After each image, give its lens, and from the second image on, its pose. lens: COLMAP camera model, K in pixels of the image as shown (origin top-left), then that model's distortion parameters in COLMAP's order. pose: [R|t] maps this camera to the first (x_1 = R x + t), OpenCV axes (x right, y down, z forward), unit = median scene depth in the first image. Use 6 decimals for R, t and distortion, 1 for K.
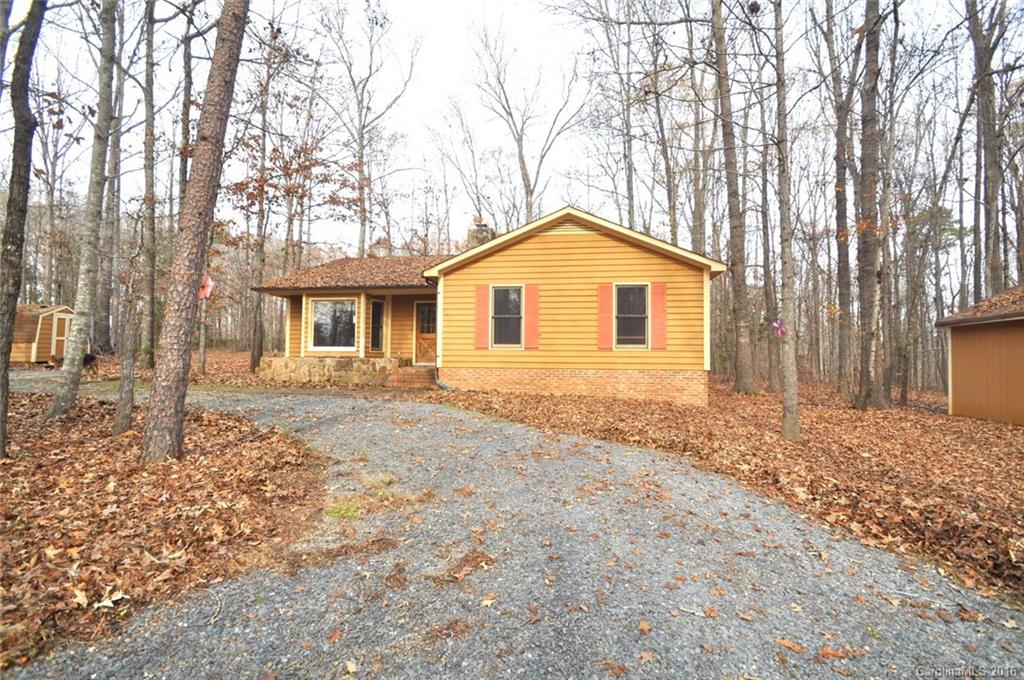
lens RADIAL K [[449.9, 0, 517.8], [0, 449.9, 349.1], [0, 0, 1]] dist [0.020387, -0.019351]
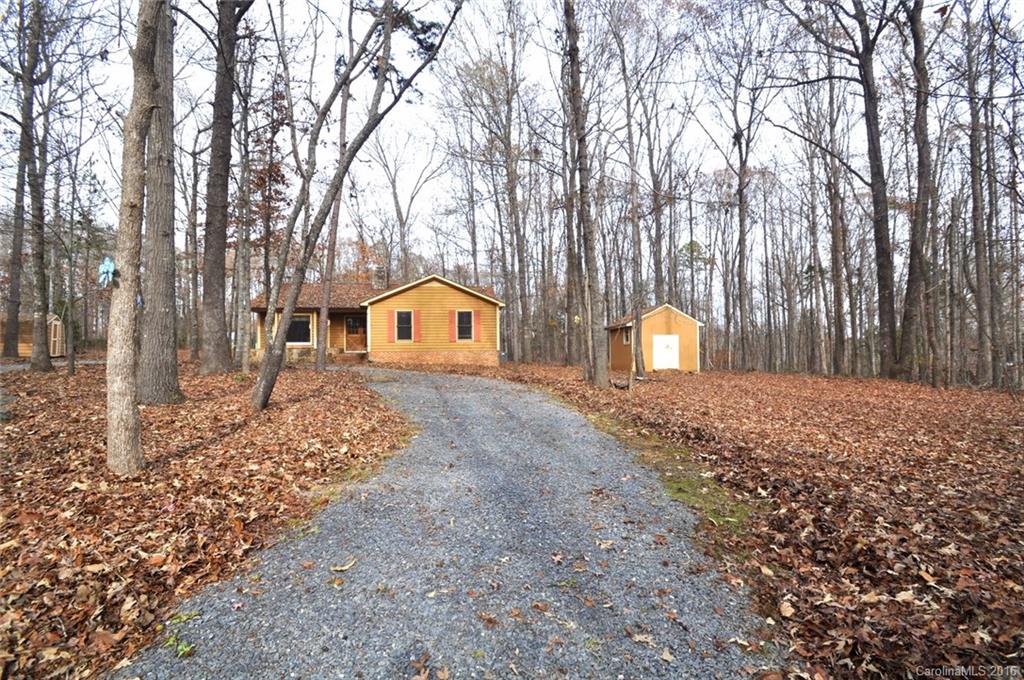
lens RADIAL K [[449.9, 0, 517.8], [0, 449.9, 349.1], [0, 0, 1]] dist [0.020387, -0.019351]
pose [[0.956559, -0.016542, 0.291070, -0.125338], [0.014704, 0.999856, 0.008501, 0.021341], [-0.291169, -0.003852, 0.956664, -1.068289]]
